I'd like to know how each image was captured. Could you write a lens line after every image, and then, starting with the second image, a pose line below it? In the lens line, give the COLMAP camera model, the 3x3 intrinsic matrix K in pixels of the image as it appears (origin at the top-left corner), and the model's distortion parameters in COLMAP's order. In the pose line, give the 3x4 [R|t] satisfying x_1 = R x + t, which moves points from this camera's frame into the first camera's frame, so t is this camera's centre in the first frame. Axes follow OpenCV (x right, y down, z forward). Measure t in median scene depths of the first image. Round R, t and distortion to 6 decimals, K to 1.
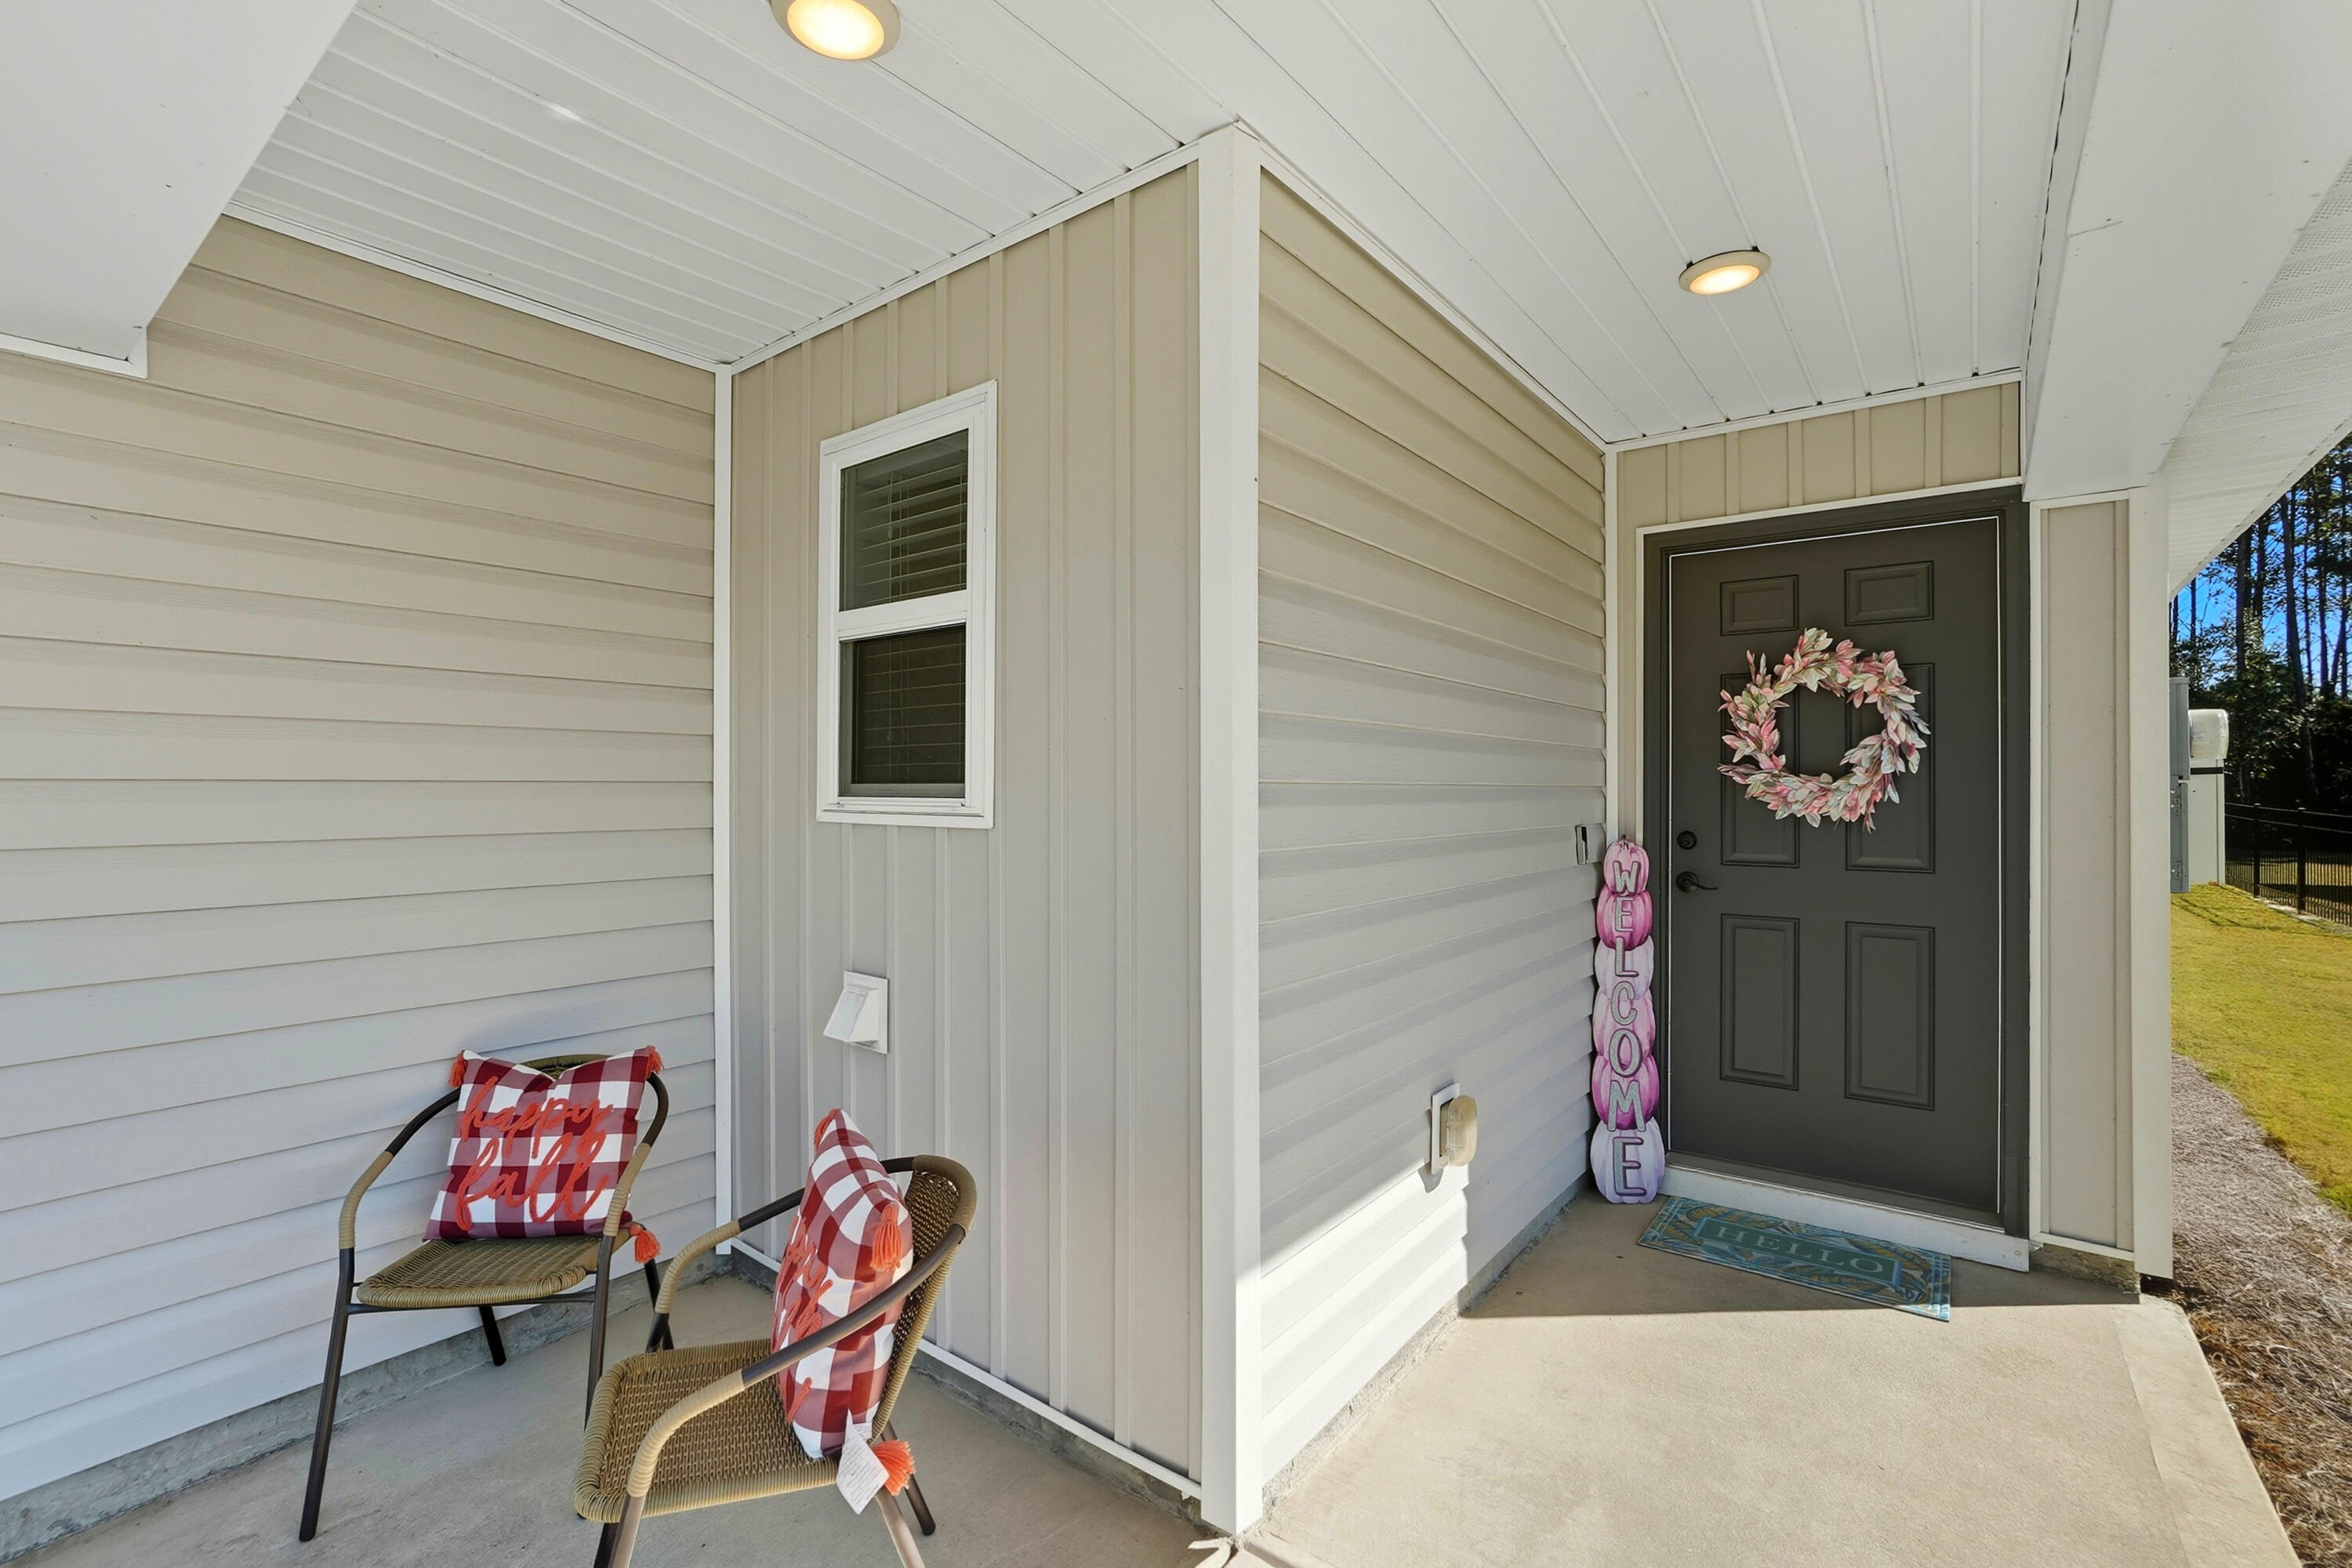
lens RADIAL K [[1037.3, 0, 1166.8], [0, 1037.3, 784.9], [0, 0, 1]] dist [-0.002146, -0.000085]
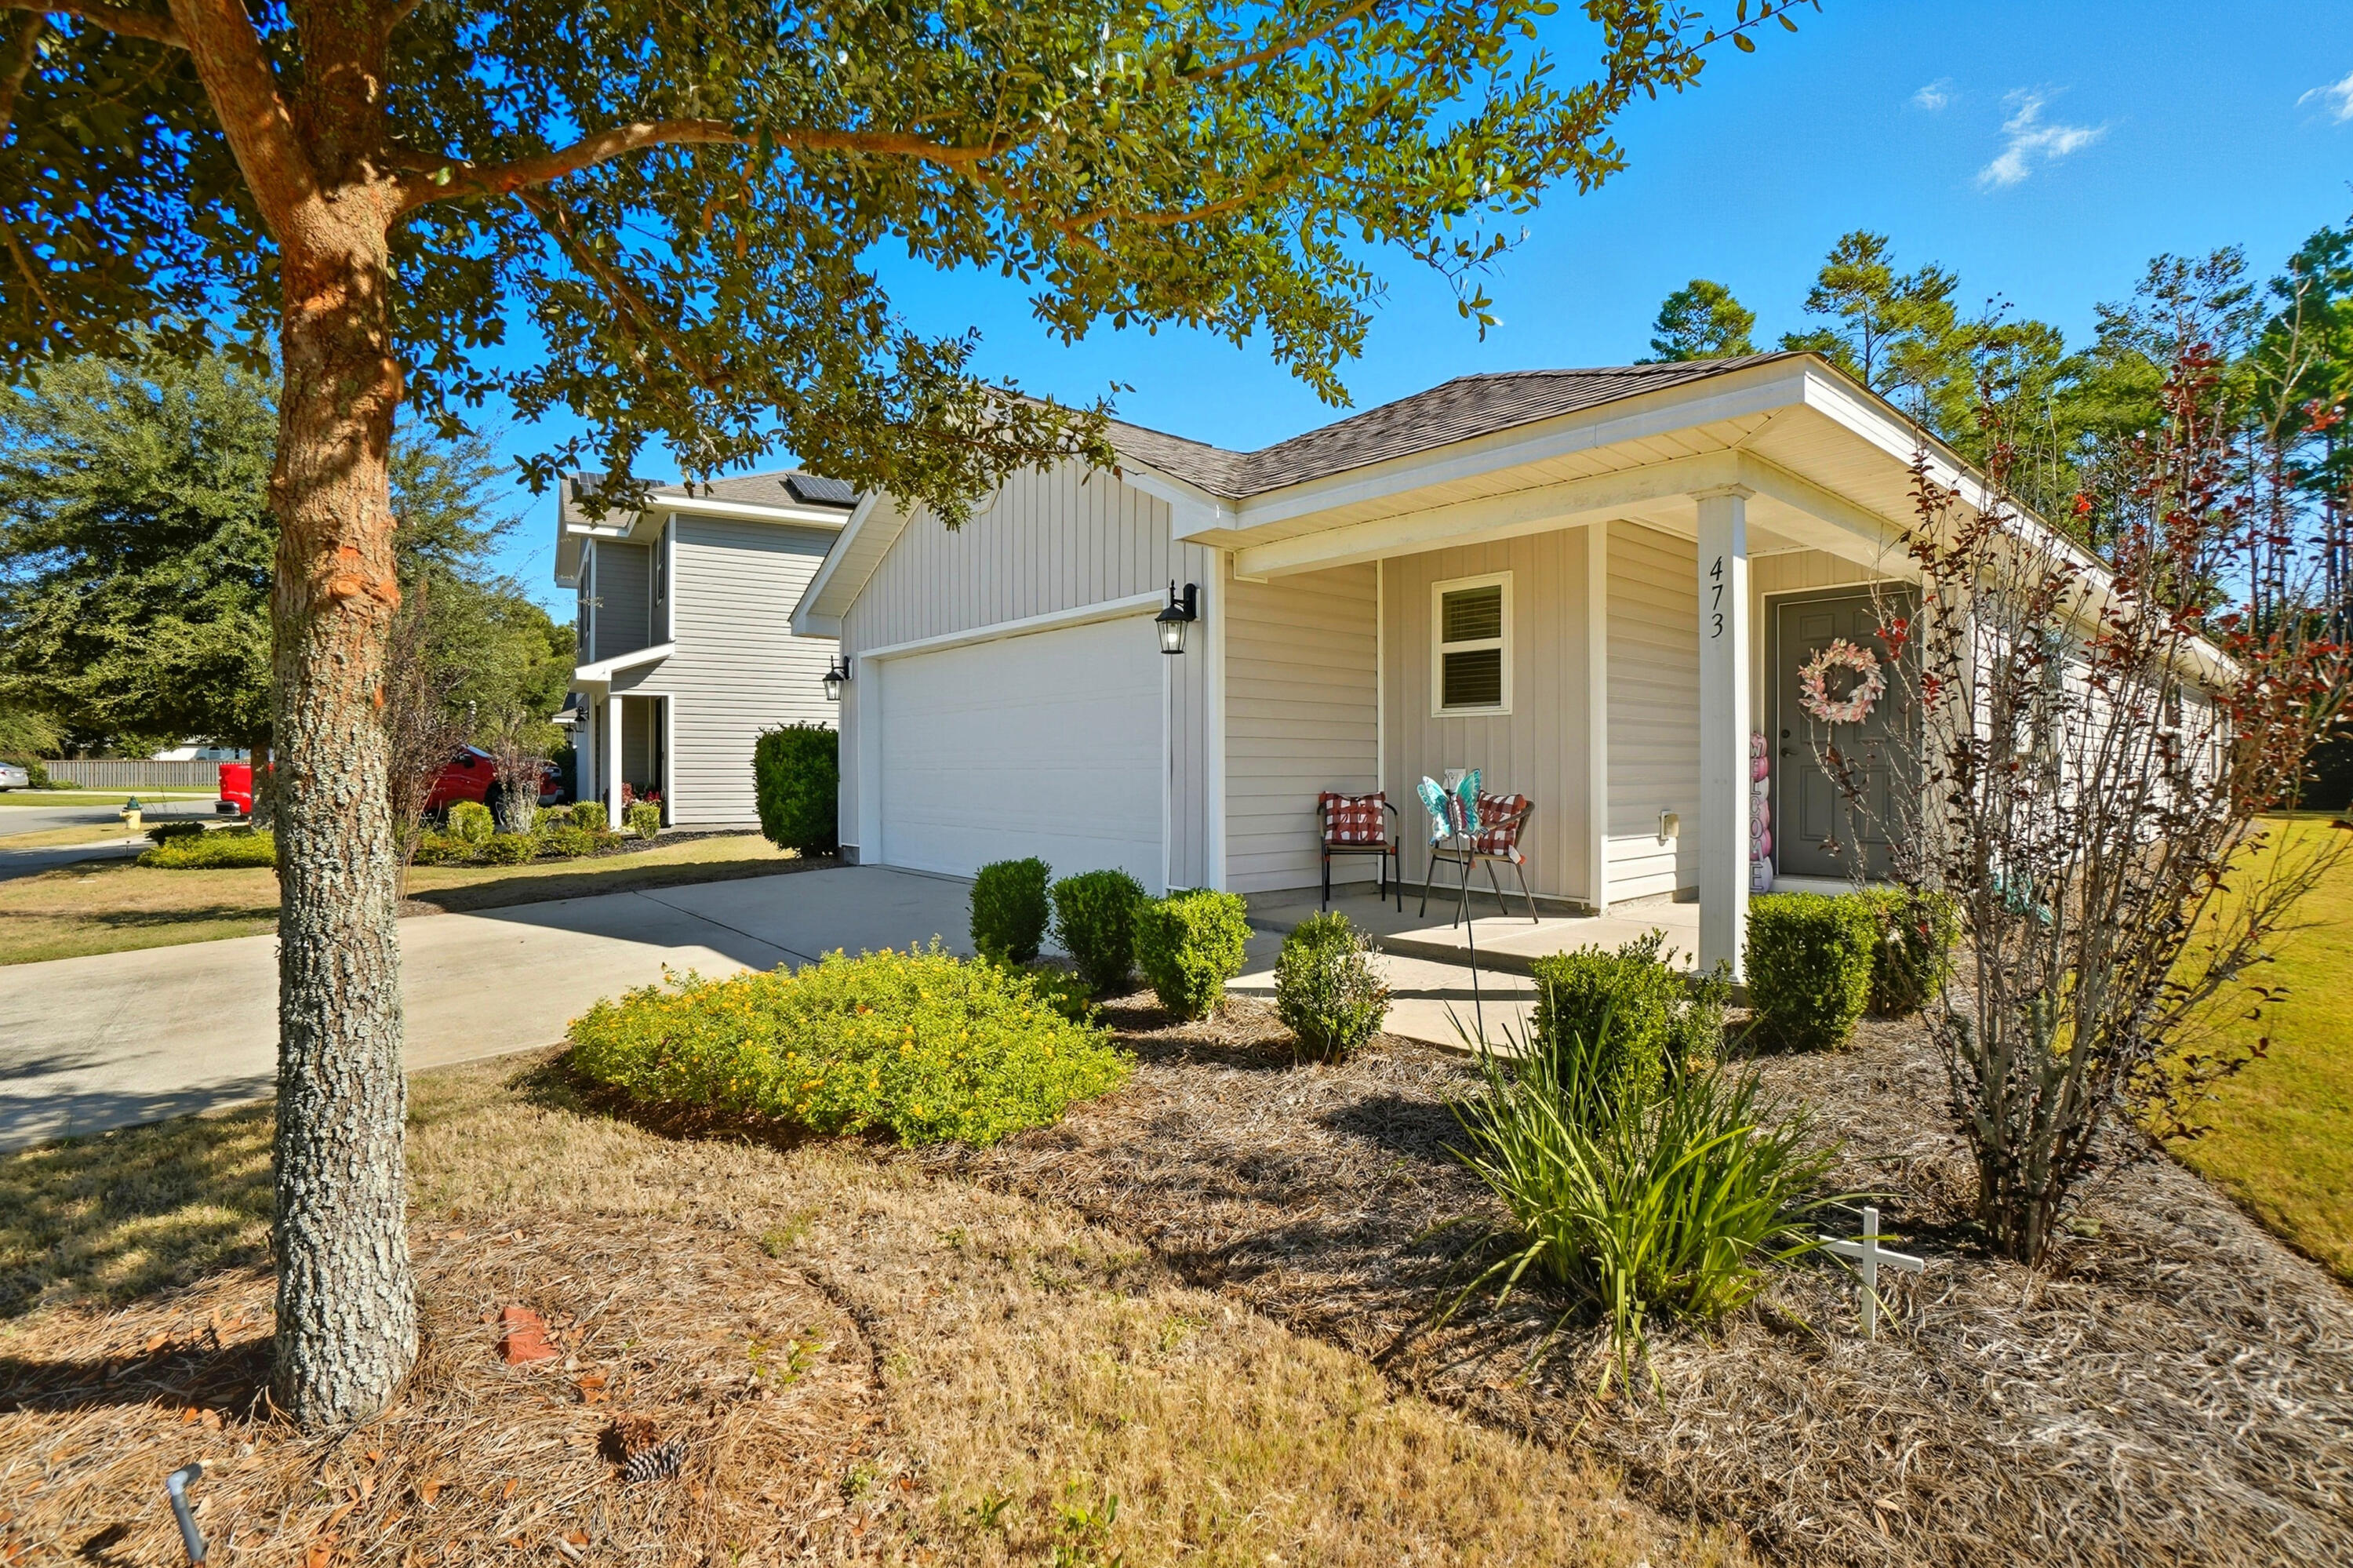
lens RADIAL K [[1037.8, 0, 1187.4], [0, 1037.8, 763.3], [0, 0, 1]] dist [-0.002146, -0.000085]
pose [[0.983246, 0.000294, -0.182283, -0.401580], [-0.001033, 0.999992, -0.003960, 0.145054], [0.182280, 0.004082, 0.983238, -1.612615]]
